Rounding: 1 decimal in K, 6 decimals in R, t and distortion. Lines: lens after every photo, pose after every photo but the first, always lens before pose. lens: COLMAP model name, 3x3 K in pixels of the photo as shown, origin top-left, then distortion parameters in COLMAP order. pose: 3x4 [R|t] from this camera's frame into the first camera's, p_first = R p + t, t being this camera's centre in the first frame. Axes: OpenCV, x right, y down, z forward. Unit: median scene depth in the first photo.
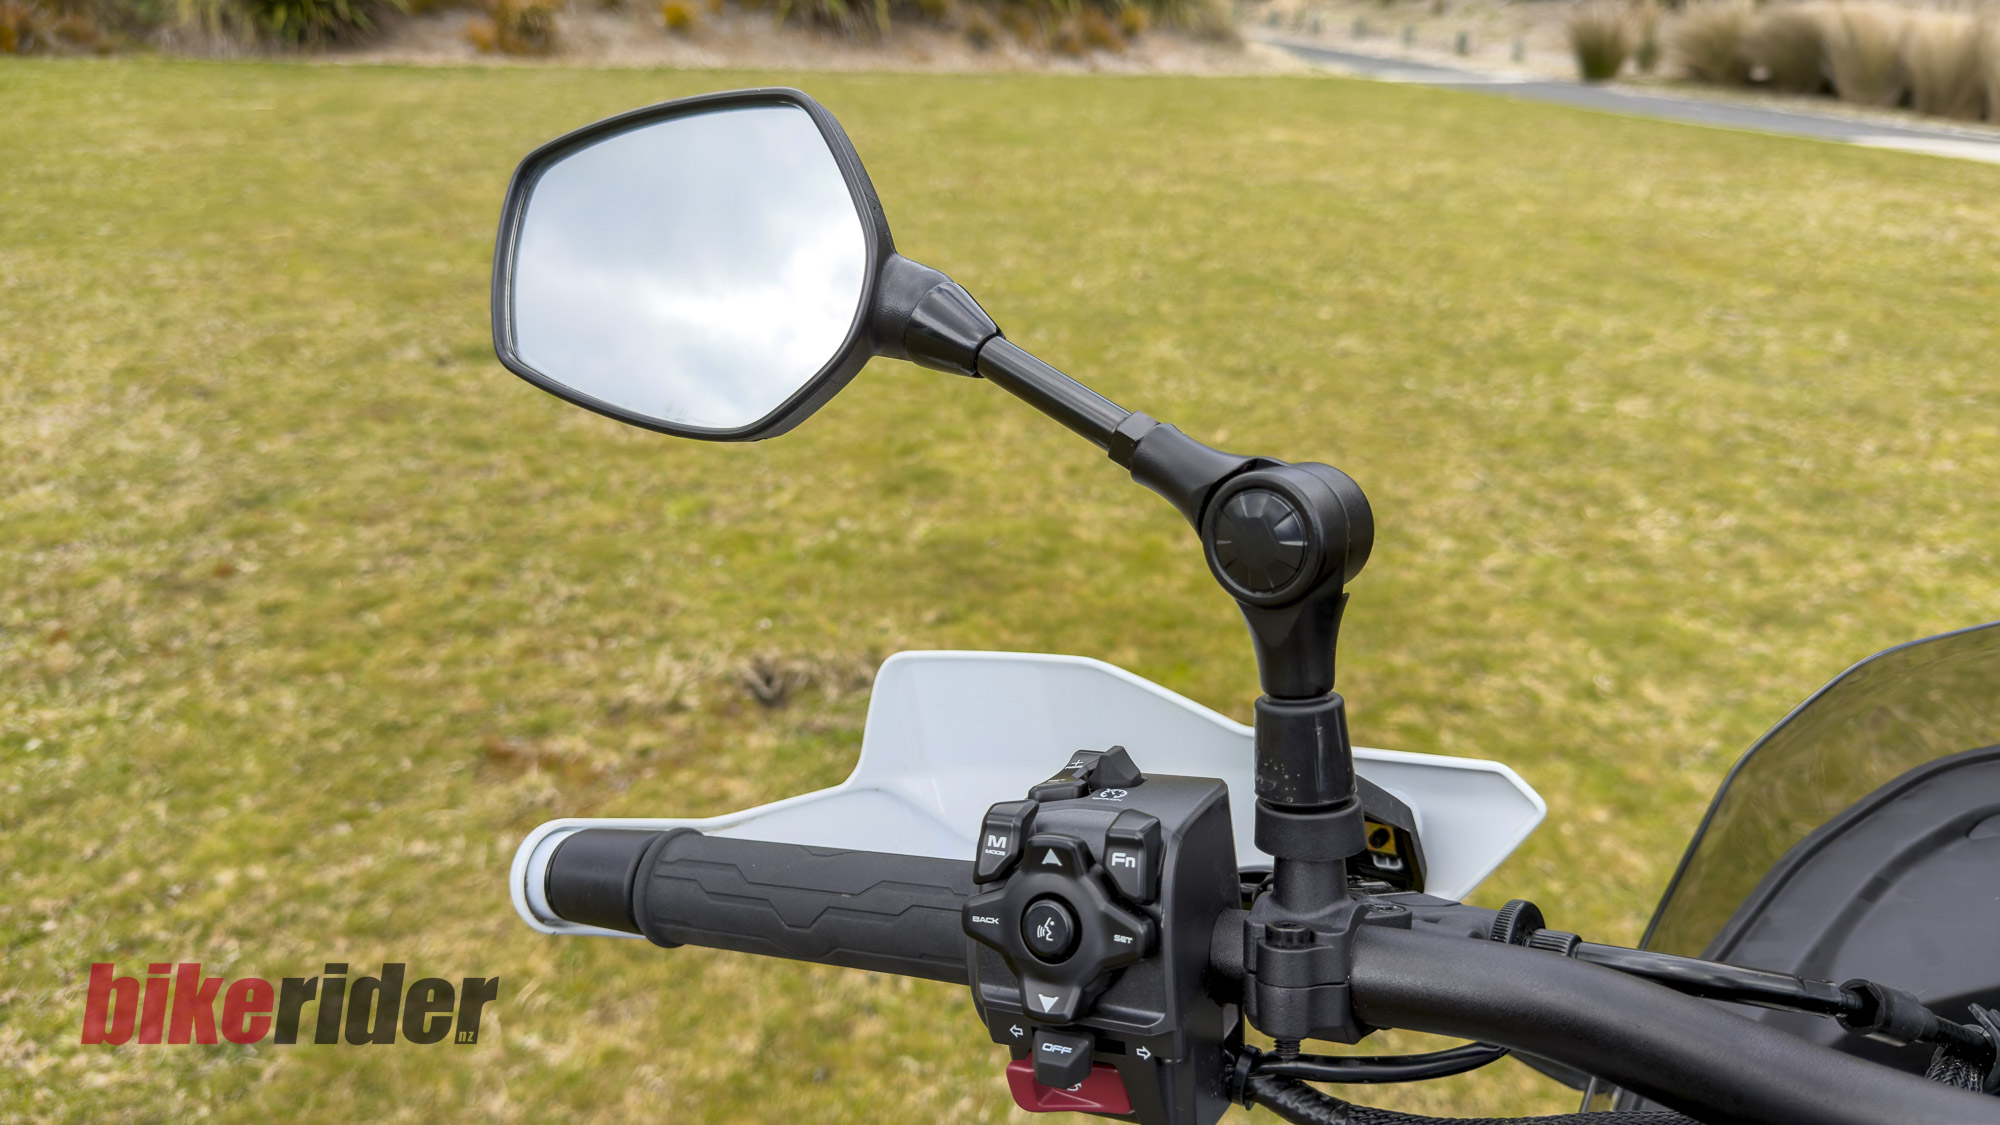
lens RADIAL K [[1388.3, 0, 1000.0], [0, 1388.3, 562.5], [0, 0, 1]] dist [0.223963, -0.502541]
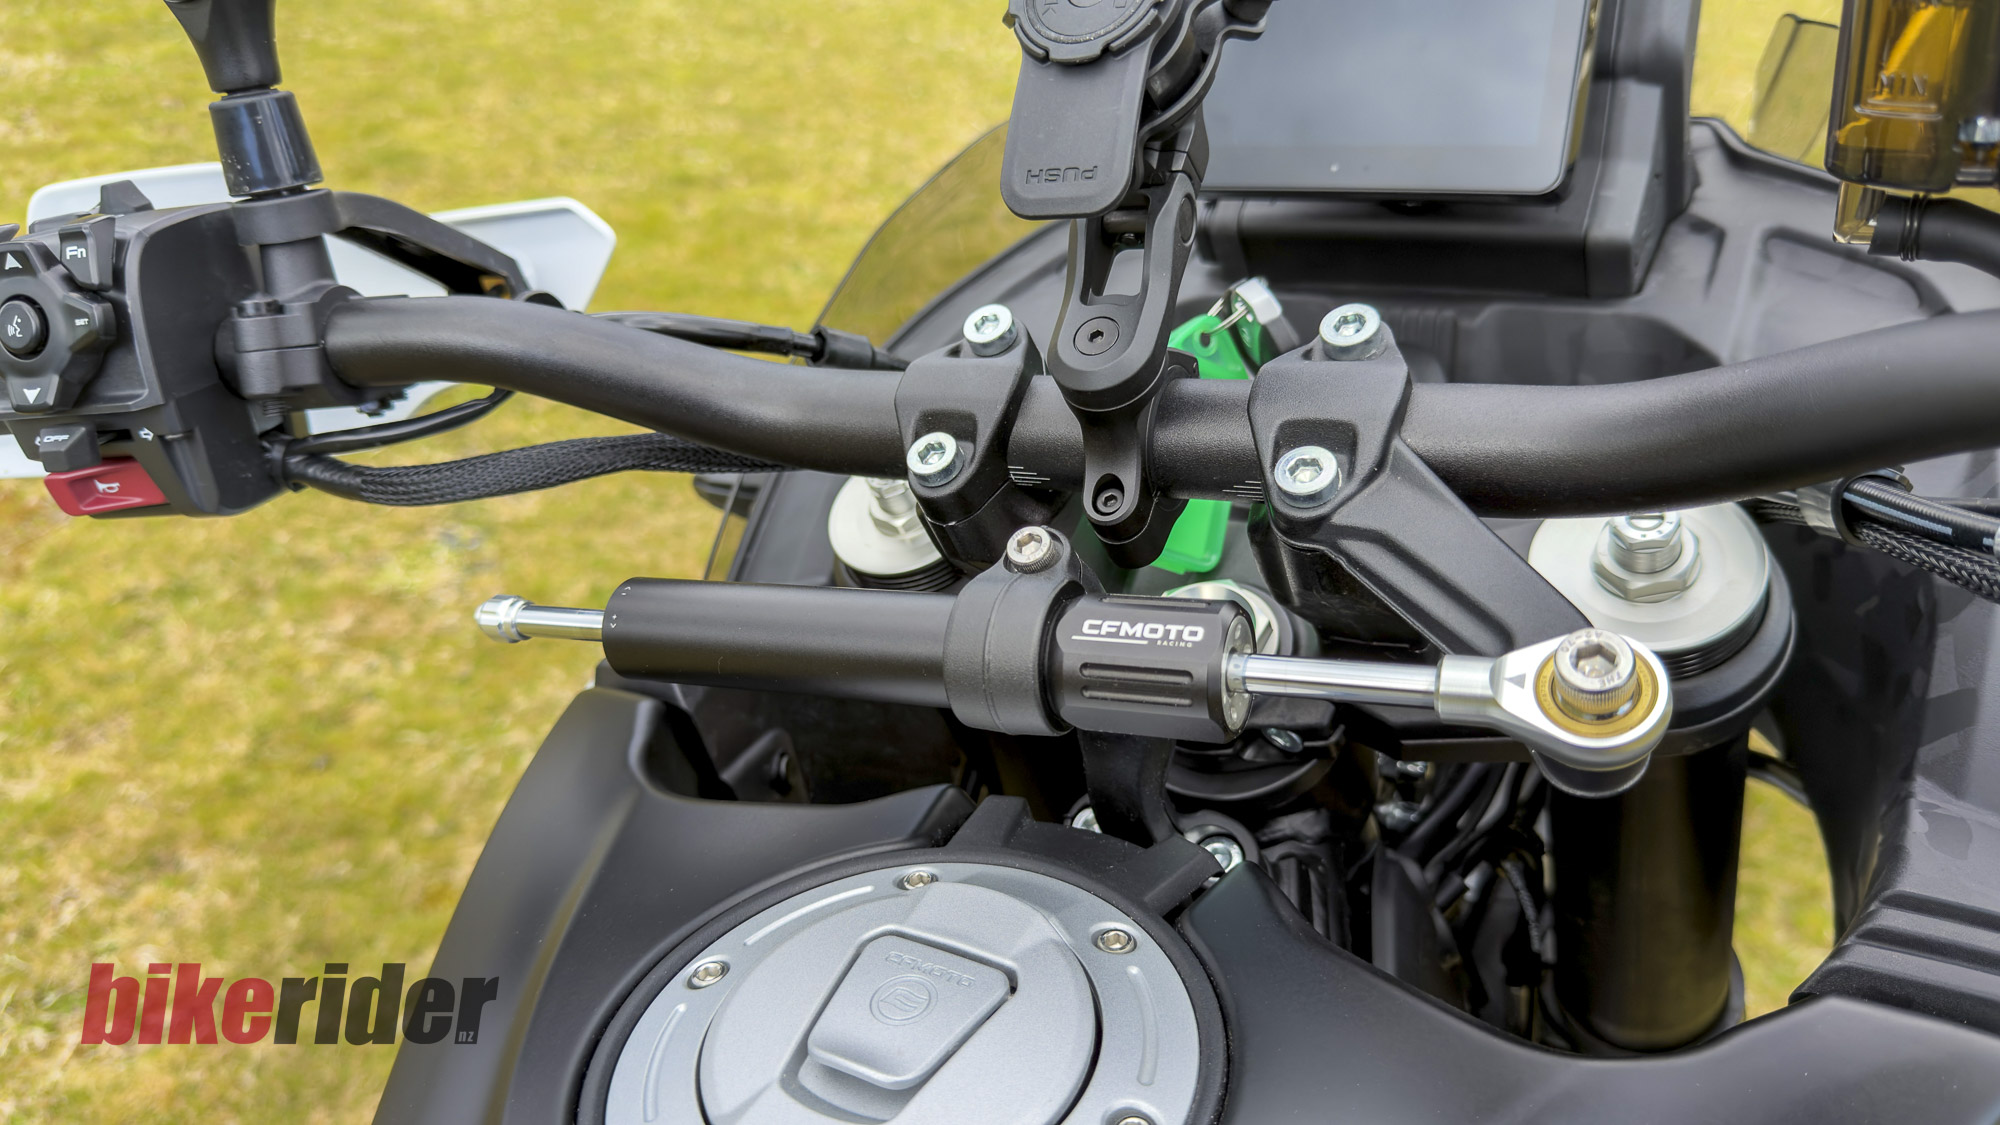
lens RADIAL K [[1442.9, 0, 1028.4], [0, 1442.9, 557.6], [0, 0, 1]] dist [-0.003243, -0.006164]
pose [[0.957818, -0.129486, 0.256552, 0.102442], [0.079290, 0.977159, 0.197166, 0.061130], [-0.276222, -0.168507, 0.946207, -0.059152]]
